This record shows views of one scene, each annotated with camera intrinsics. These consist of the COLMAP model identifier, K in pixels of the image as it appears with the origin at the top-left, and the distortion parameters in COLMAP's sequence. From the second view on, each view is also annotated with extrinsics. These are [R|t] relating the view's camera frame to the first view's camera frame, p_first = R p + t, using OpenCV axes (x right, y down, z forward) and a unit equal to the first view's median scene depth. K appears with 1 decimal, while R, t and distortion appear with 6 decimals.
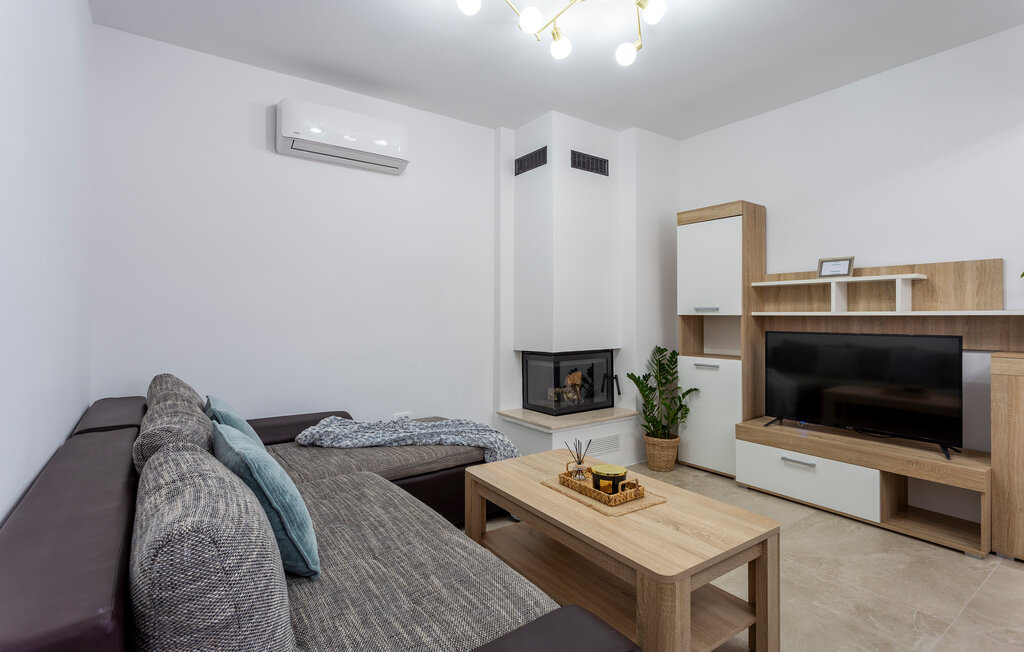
lens RADIAL K [[490.7, 0, 510.5], [0, 490.7, 323.3], [0, 0, 1]] dist [0.003410, 0.003158]
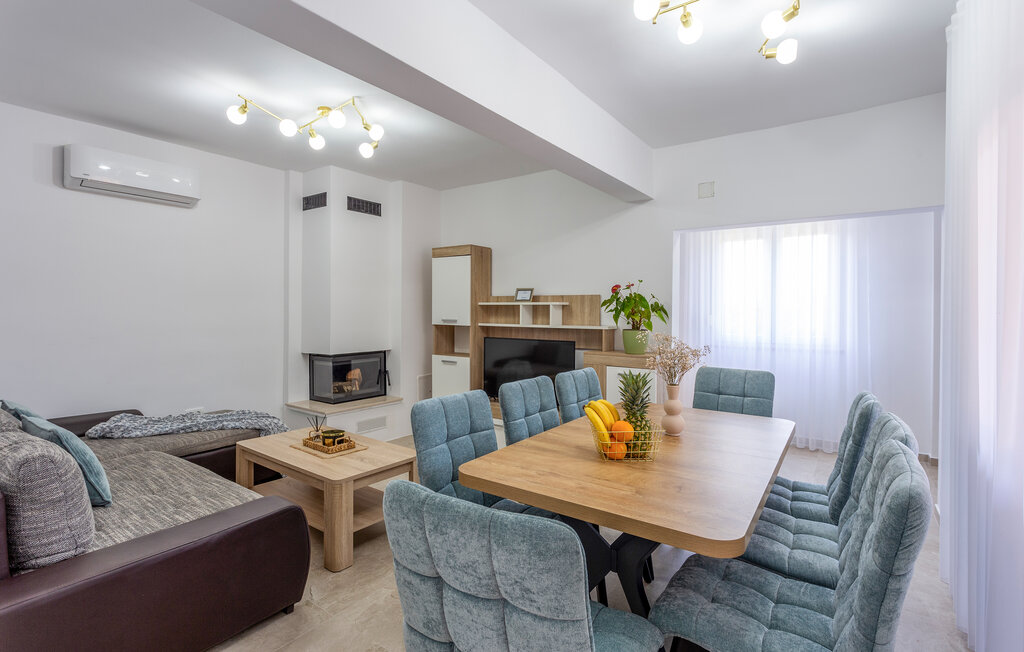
lens RADIAL K [[490.7, 0, 512.4], [0, 490.7, 317.6], [0, 0, 1]] dist [0.003410, 0.003158]
pose [[0.949882, 0.001167, 0.312607, 0.160300], [-0.001852, 0.999996, 0.001893, -0.047719], [-0.312603, -0.002378, 0.949881, -0.427780]]
